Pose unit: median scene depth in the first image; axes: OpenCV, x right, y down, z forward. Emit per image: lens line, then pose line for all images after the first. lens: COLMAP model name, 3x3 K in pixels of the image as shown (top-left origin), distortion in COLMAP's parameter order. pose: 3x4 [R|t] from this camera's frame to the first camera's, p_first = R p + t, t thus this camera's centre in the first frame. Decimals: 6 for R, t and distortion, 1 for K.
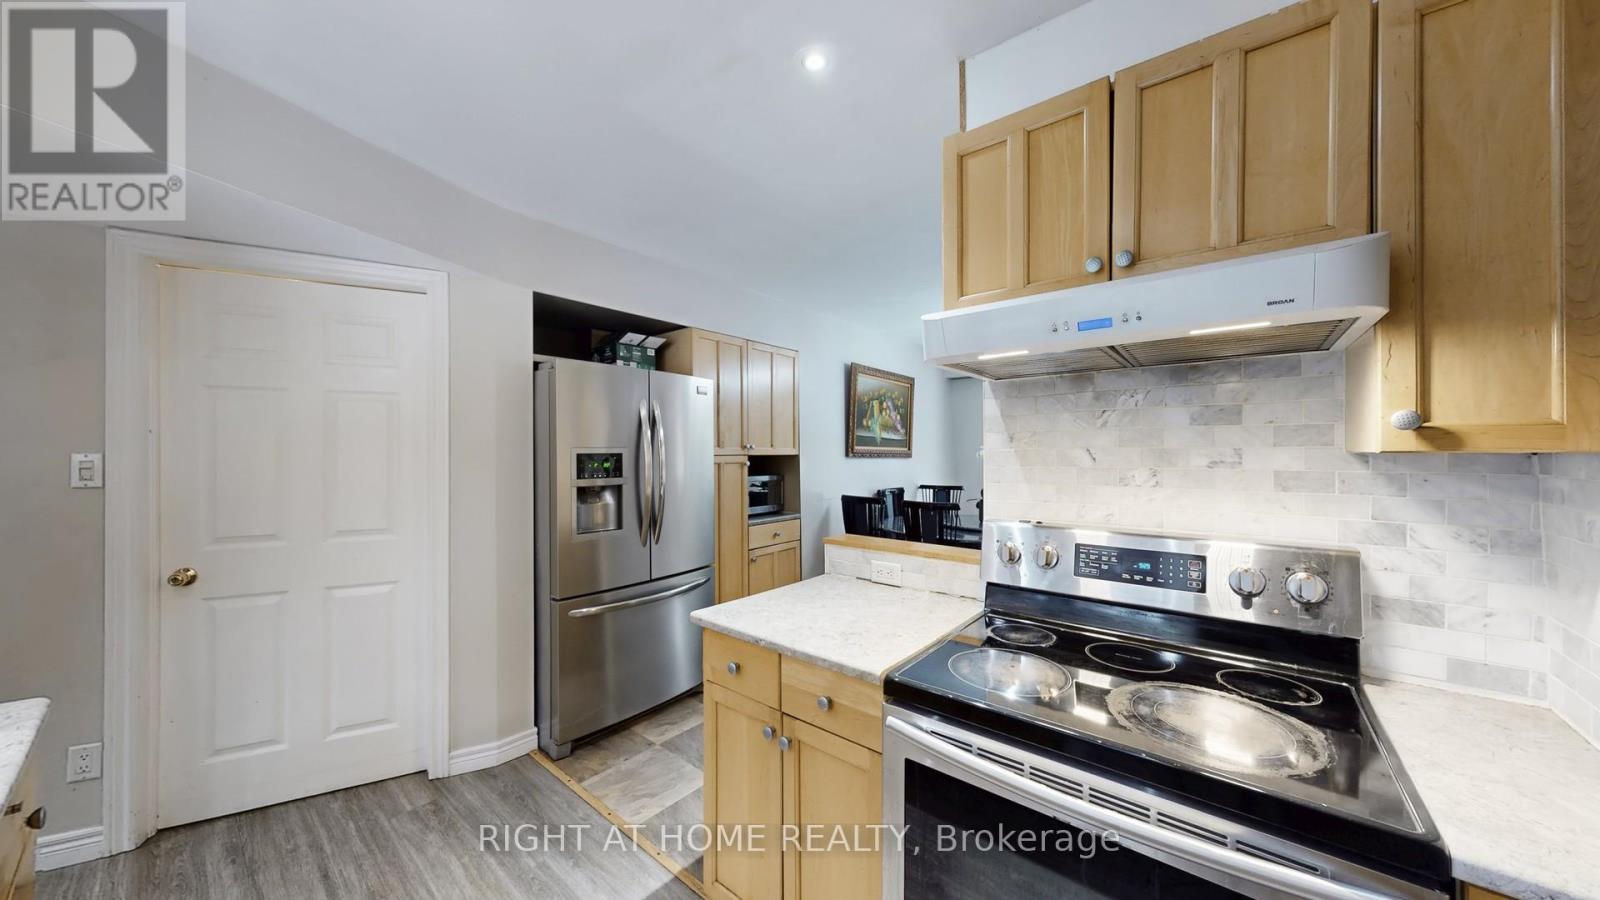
lens RADIAL K [[518.1, 0, 789.1], [0, 518.1, 449.0], [0, 0, 1]] dist [-0.000905, 0.000024]
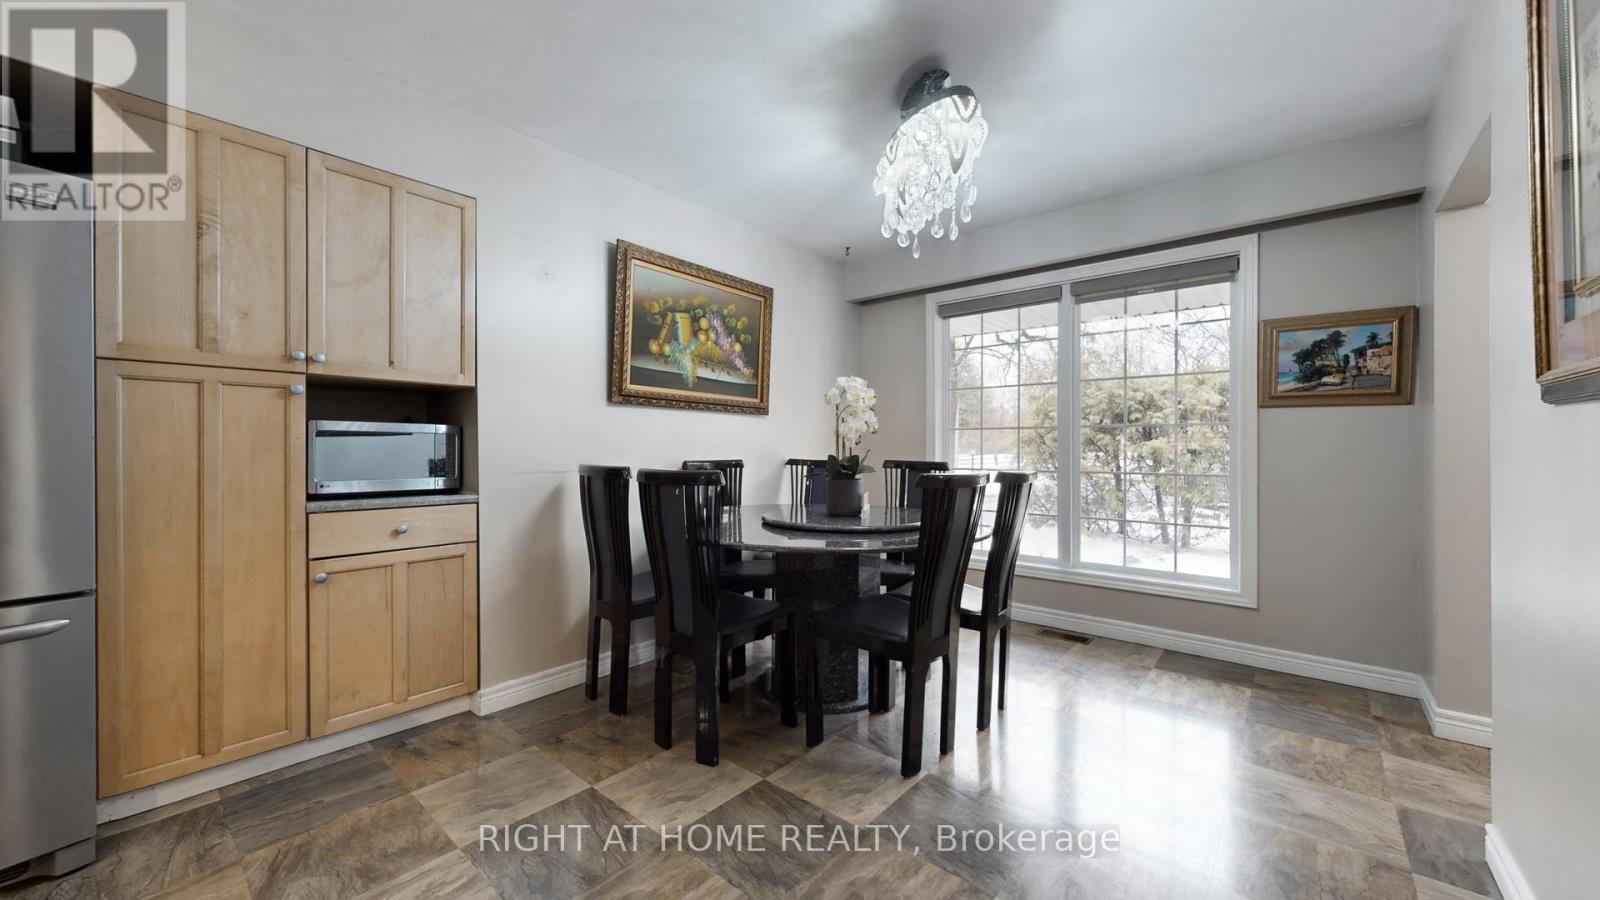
lens RADIAL K [[588.2, 0, 800.0], [0, 588.2, 450.0], [0, 0, 1]] dist [0.011595, -0.000018]
pose [[0.999908, 0.006990, 0.011661, 0.318672], [-0.007139, 0.999893, 0.012790, 0.059908], [-0.011570, -0.012872, 0.999850, 0.329697]]
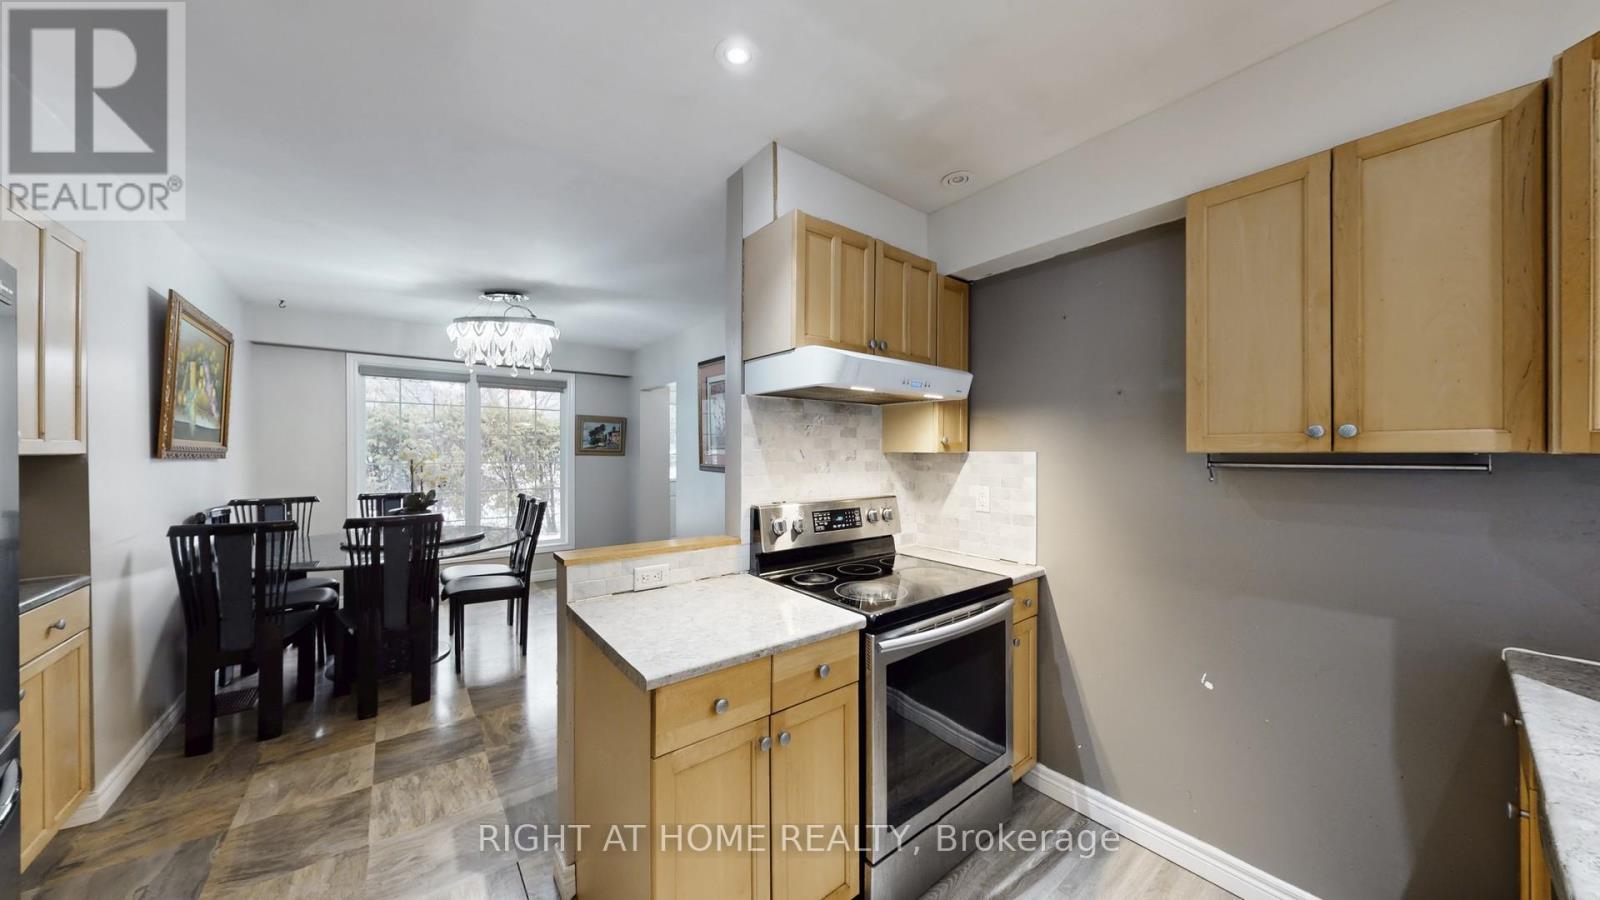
lens RADIAL K [[518.1, 0, 789.1], [0, 518.1, 449.0], [0, 0, 1]] dist [-0.000905, 0.000024]
pose [[0.205880, 0.006140, 0.978558, -0.288117], [-0.009990, 0.999941, -0.004173, 0.001336], [-0.978526, -0.008916, 0.205929, 0.226240]]
